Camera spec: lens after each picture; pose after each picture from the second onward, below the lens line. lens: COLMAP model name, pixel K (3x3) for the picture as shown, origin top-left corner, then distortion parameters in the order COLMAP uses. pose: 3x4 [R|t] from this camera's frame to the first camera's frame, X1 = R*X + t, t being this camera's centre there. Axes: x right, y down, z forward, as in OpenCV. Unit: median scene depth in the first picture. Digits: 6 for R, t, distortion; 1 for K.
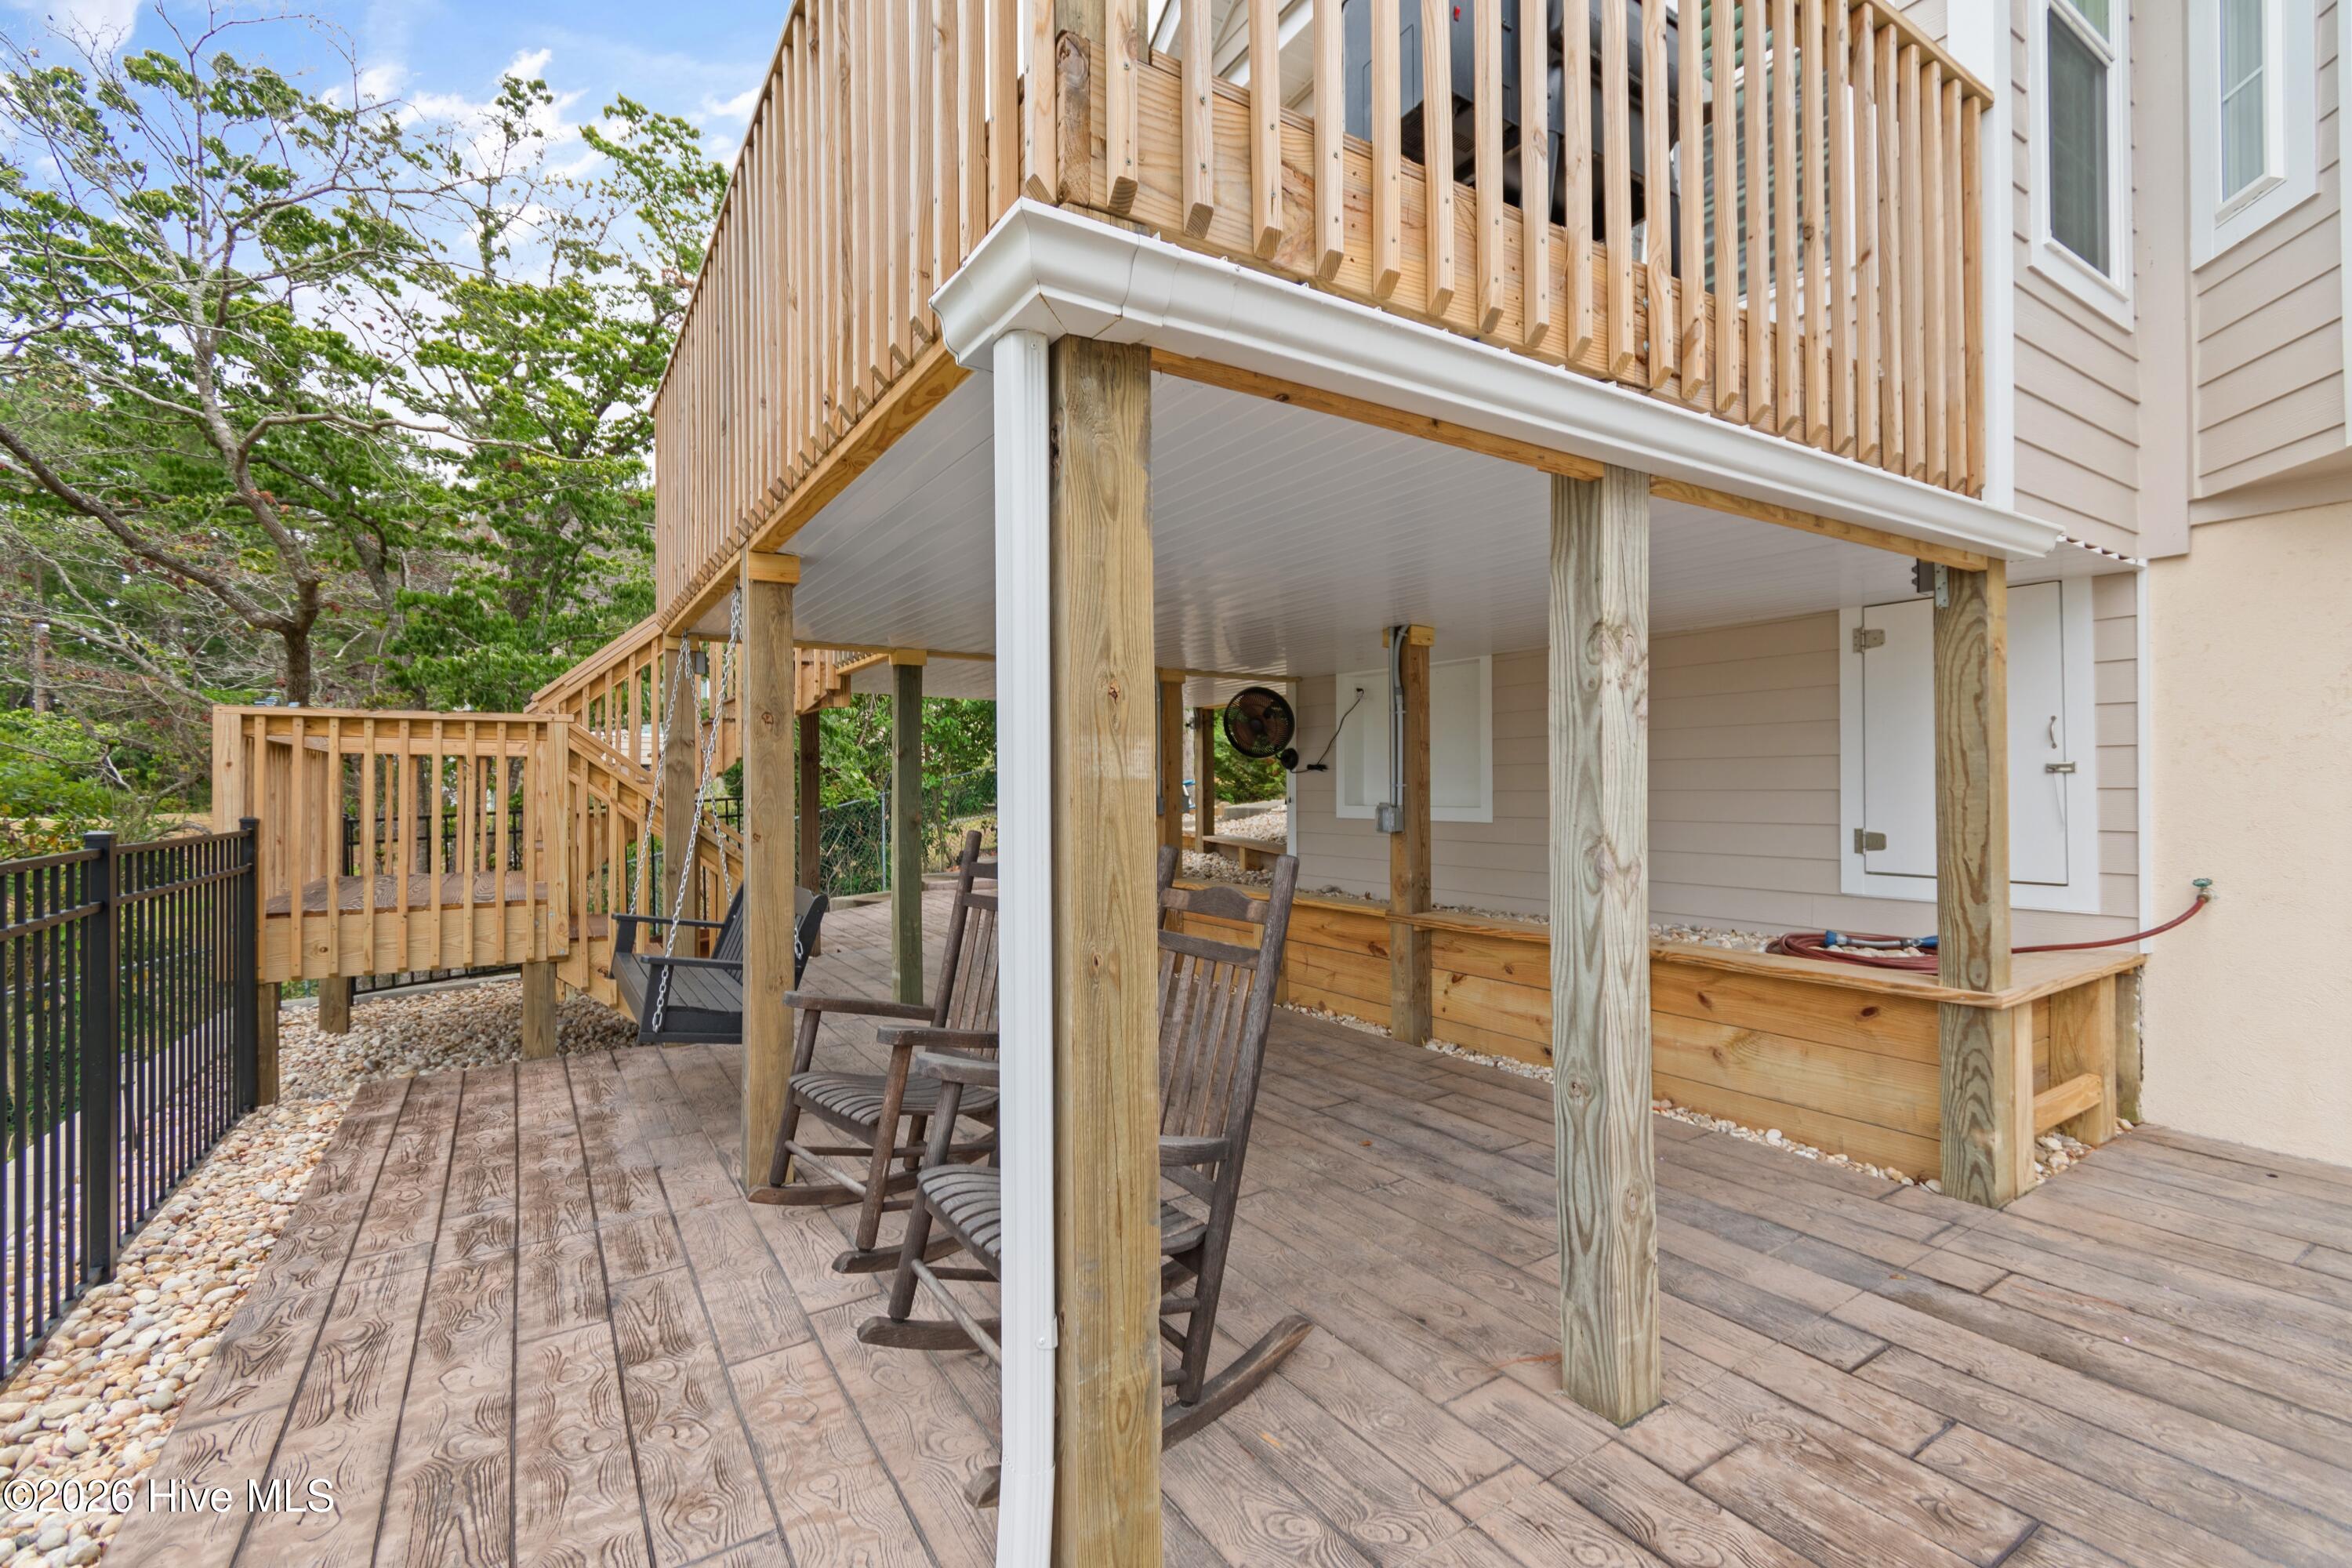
lens RADIAL K [[1013.8, 0, 1170.1], [0, 1013.8, 783.4], [0, 0, 1]] dist [-0.000414, -0.000054]
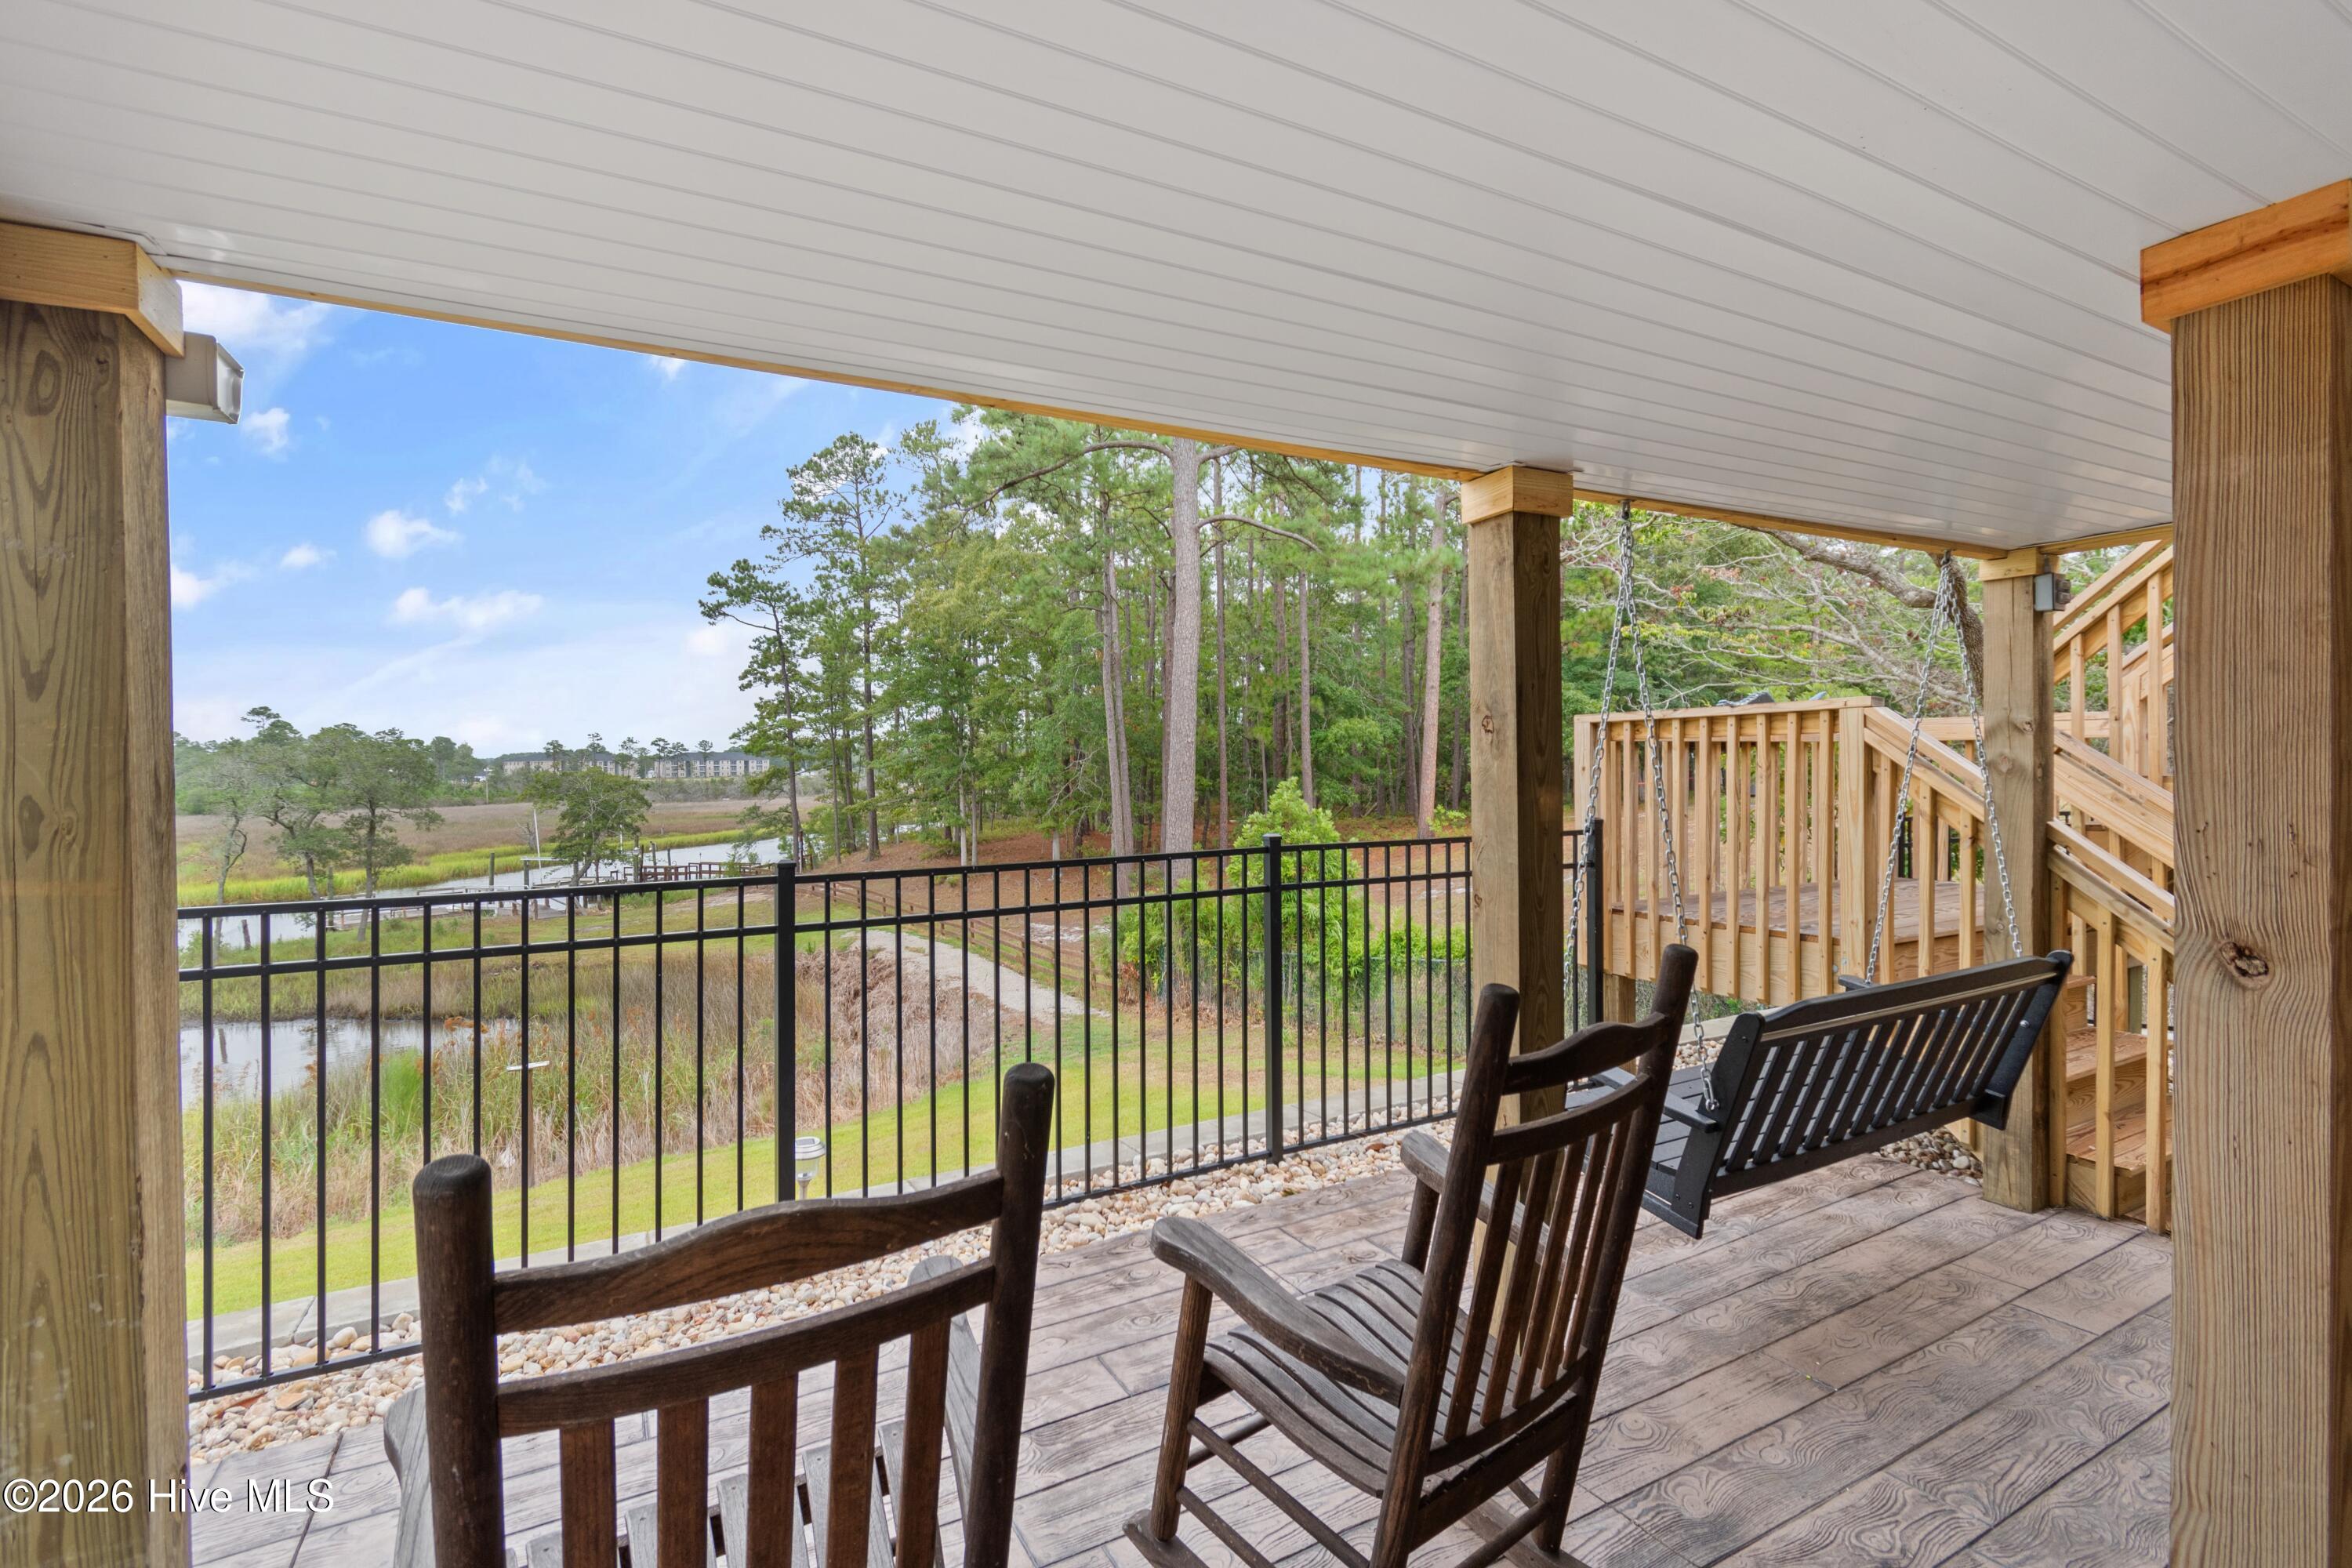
lens RADIAL K [[1013.8, 0, 1170.1], [0, 1013.8, 783.4], [0, 0, 1]] dist [-0.000414, -0.000054]
pose [[-0.098024, 0.015049, -0.995070, 0.198684], [0.011782, 0.999833, 0.013960, -0.023555], [0.995114, -0.010355, -0.098184, 0.654709]]
